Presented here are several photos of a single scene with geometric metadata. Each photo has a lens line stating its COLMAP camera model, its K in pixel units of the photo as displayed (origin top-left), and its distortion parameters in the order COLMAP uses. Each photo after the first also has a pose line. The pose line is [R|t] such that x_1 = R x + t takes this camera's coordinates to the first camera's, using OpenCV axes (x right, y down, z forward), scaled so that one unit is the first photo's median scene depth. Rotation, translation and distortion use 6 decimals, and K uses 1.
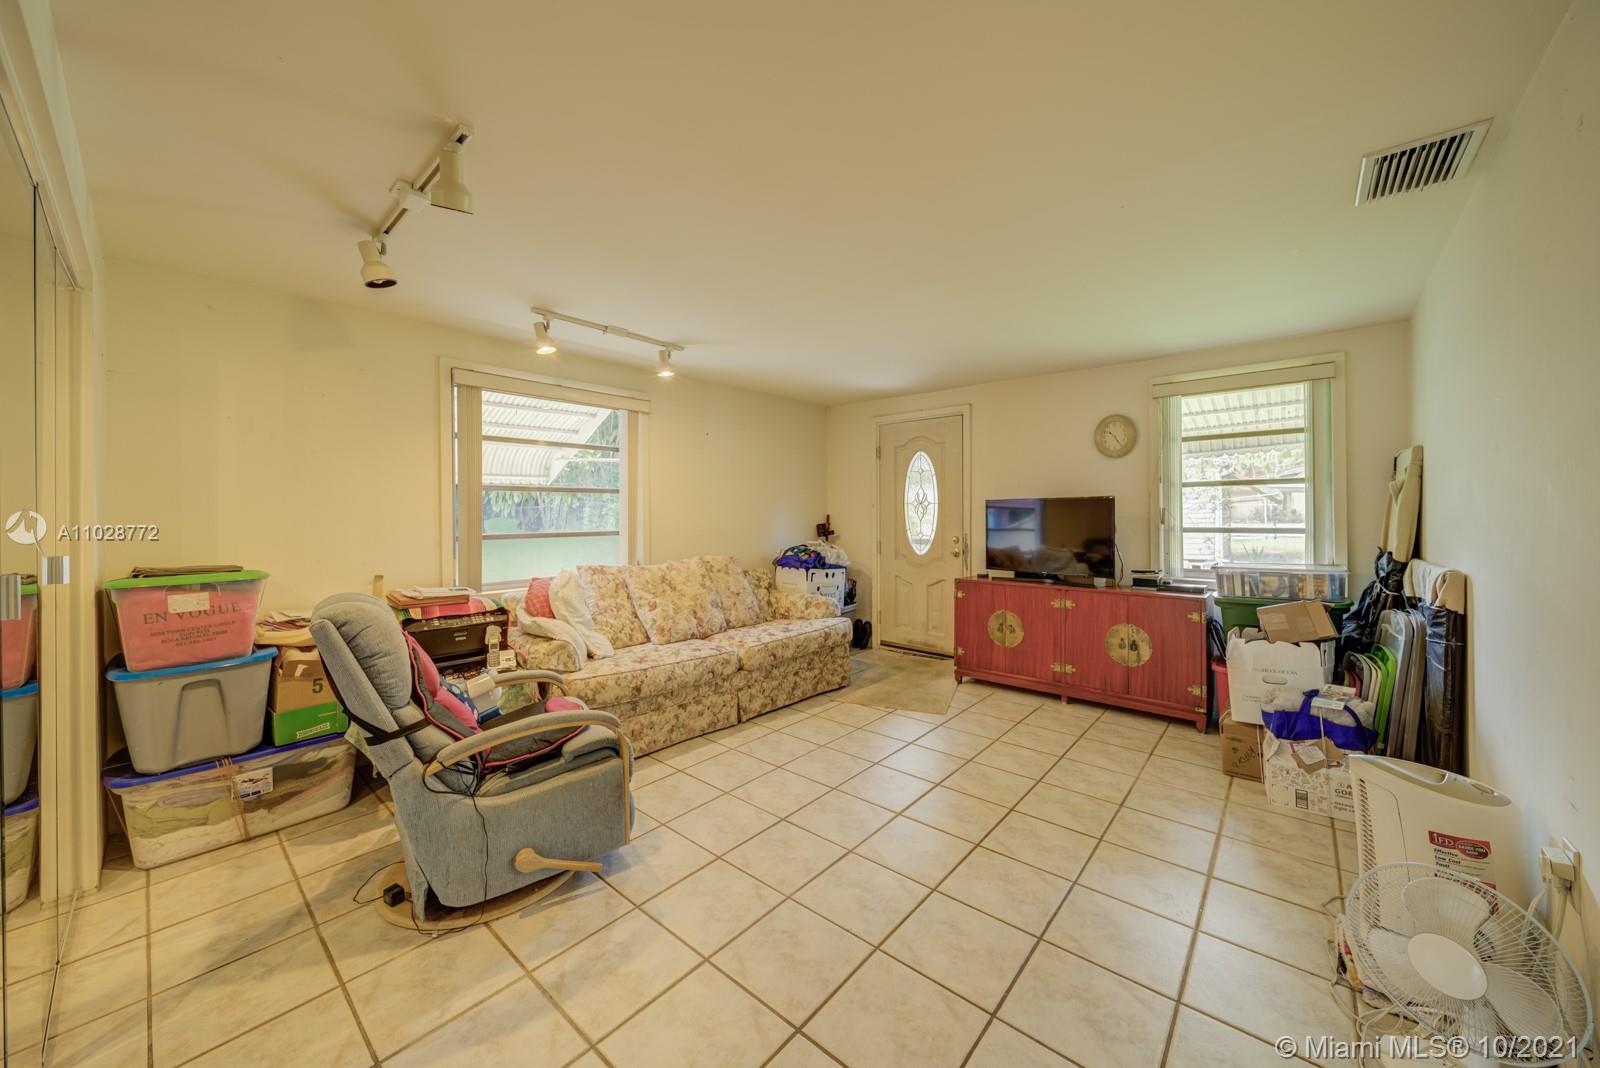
lens RADIAL K [[563.5, 0, 806.7], [0, 563.5, 519.4], [0, 0, 1]] dist [-0.001996, -0.000111]
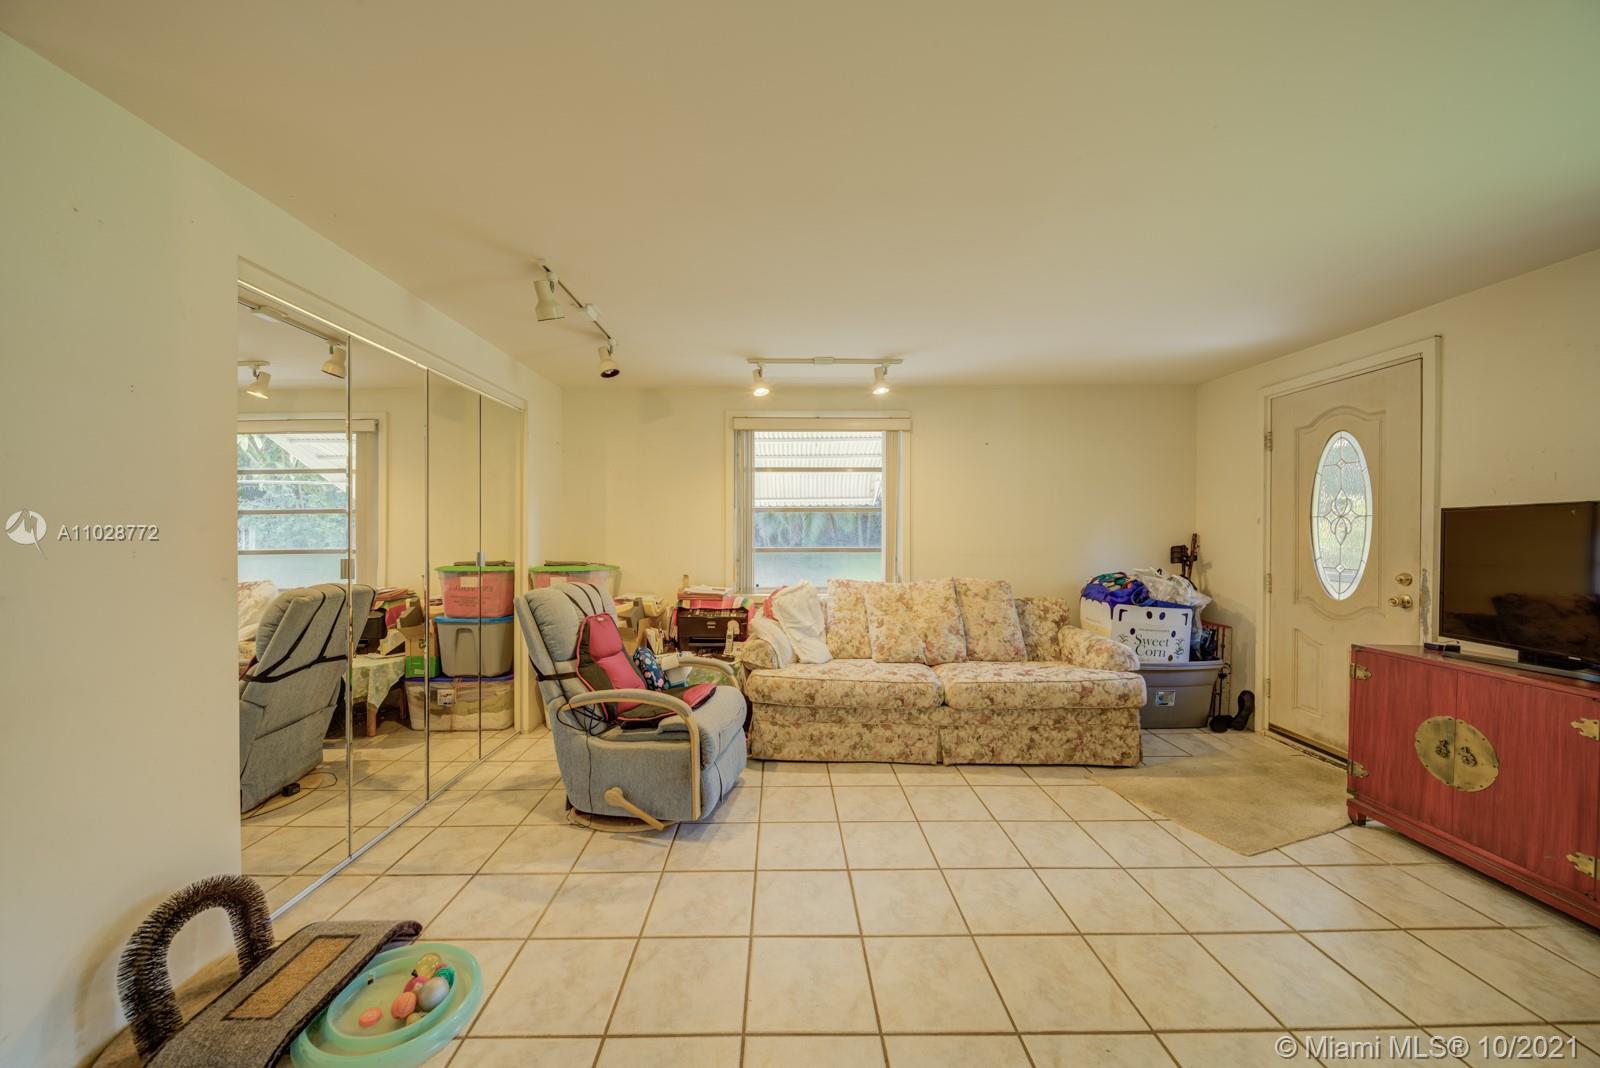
lens RADIAL K [[563.5, 0, 801.3], [0, 563.5, 536.4], [0, 0, 1]] dist [-0.001996, -0.000111]
pose [[0.671122, 0.011921, -0.741251, 0.385828], [-0.010912, 0.999921, 0.006201, -0.005831], [0.741267, 0.003927, 0.671199, 0.224353]]
